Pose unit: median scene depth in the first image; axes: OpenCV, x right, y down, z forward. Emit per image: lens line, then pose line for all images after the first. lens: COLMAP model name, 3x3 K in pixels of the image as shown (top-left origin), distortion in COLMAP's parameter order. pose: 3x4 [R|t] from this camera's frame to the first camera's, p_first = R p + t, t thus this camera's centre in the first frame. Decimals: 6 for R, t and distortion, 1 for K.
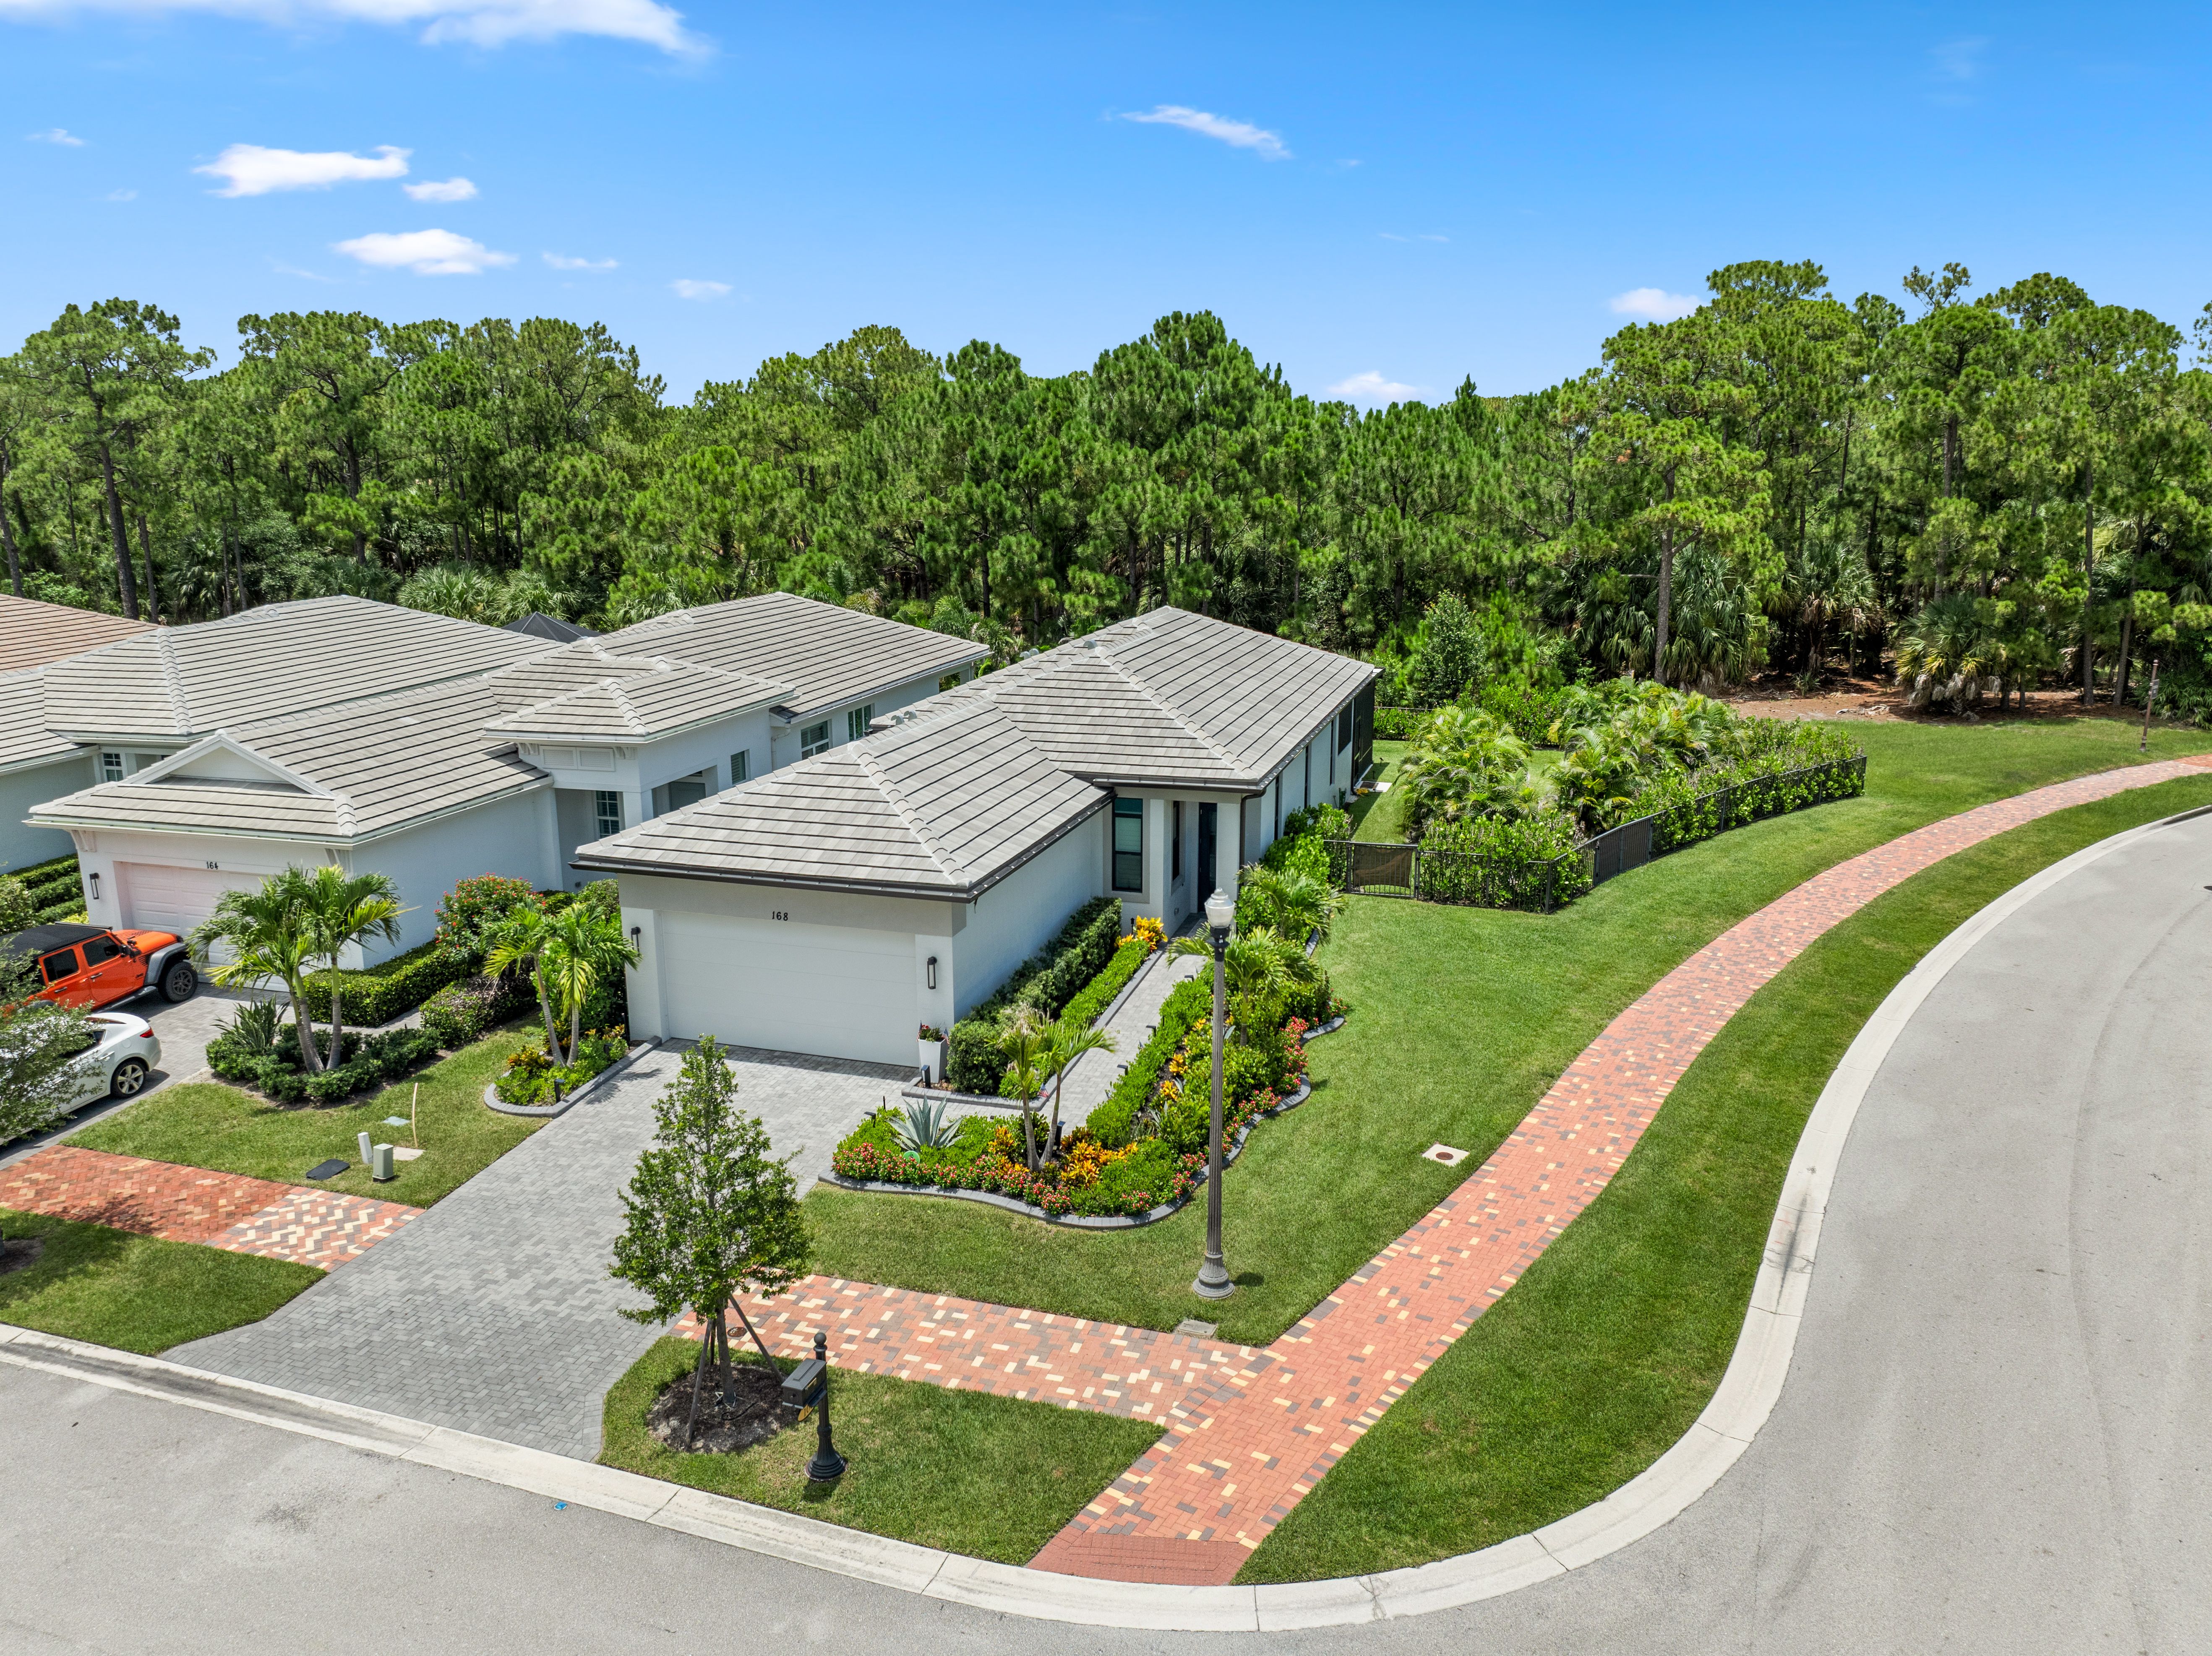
lens RADIAL K [[1543.5, 0, 1101.6], [0, 1543.5, 762.2], [0, 0, 1]] dist [-0.007298, -0.070176]
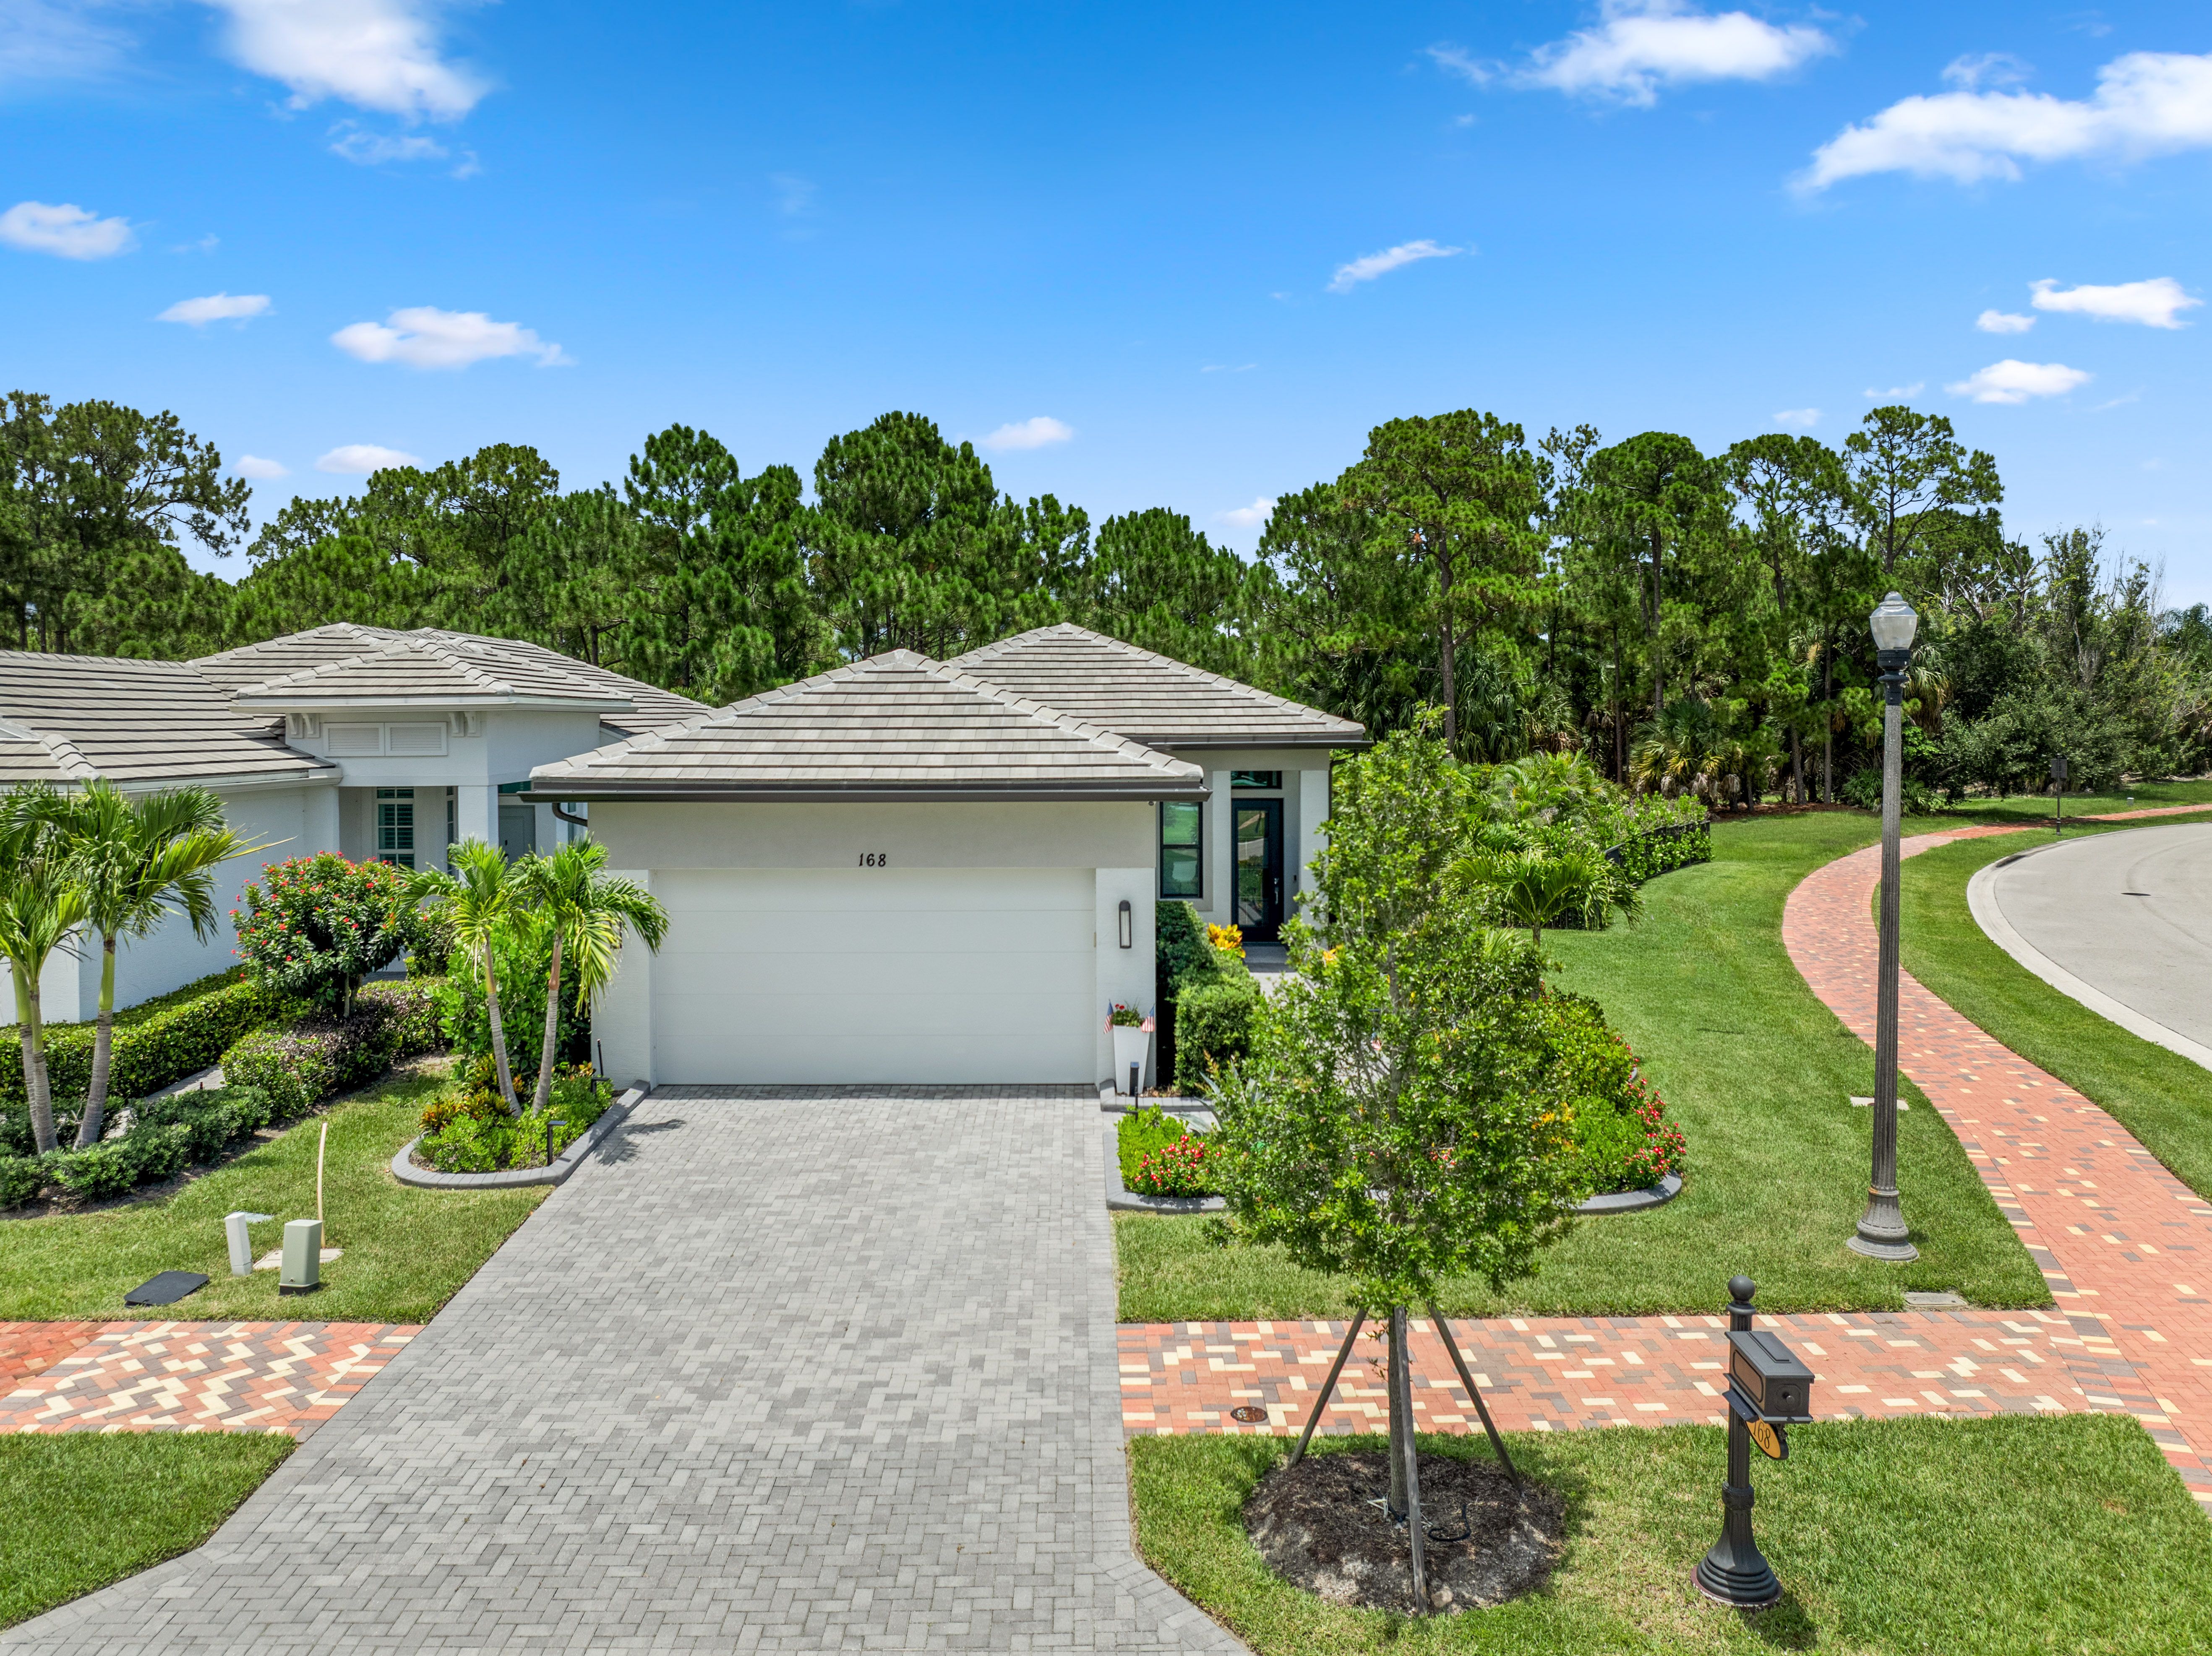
lens RADIAL K [[1578.4, 0, 1105.2], [0, 1578.4, 691.4], [0, 0, 1]] dist [-0.025274, -0.006780]
pose [[0.955738, 0.001682, 0.294215, -0.120939], [0.056450, 0.980357, -0.188978, 0.062830], [-0.288754, 0.197222, 0.936870, 0.128804]]
